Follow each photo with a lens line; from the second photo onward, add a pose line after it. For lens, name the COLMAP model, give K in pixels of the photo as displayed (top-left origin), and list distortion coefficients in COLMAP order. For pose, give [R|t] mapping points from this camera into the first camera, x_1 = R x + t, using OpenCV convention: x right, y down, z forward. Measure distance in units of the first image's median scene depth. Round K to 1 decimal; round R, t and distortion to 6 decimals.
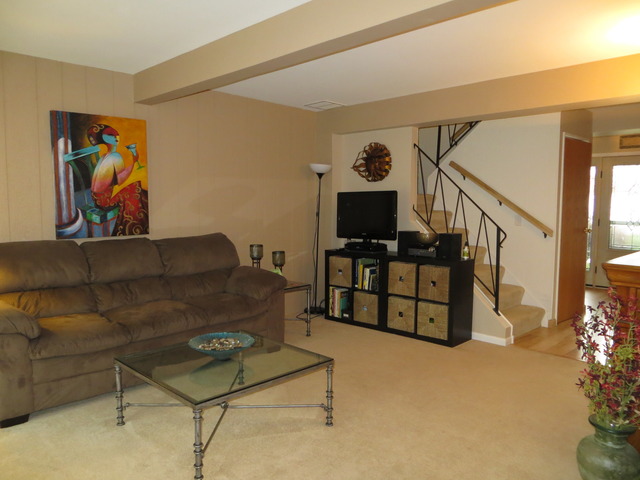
lens RADIAL K [[495.2, 0, 319.9], [0, 495.2, 238.8], [0, 0, 1]] dist [-0.000021, 0.000454]
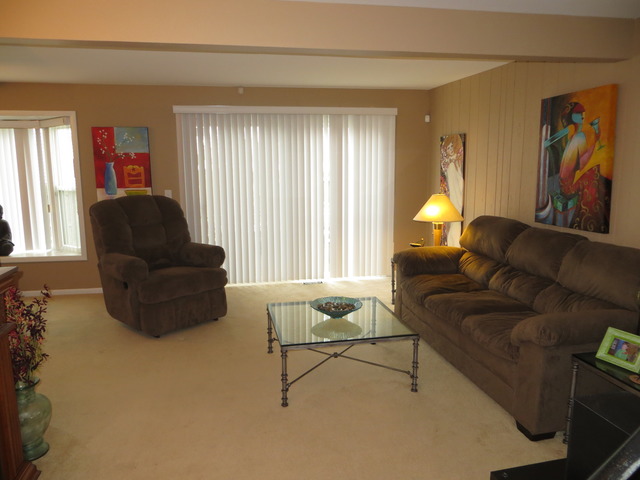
lens RADIAL K [[495.2, 0, 320.2], [0, 495.2, 242.3], [0, 0, 1]] dist [-0.000021, 0.000454]
pose [[-0.548910, 0.120307, -0.827178, 0.581978], [-0.080542, 0.977371, 0.195599, -0.120800], [0.831992, 0.173989, -0.526799, 1.126503]]
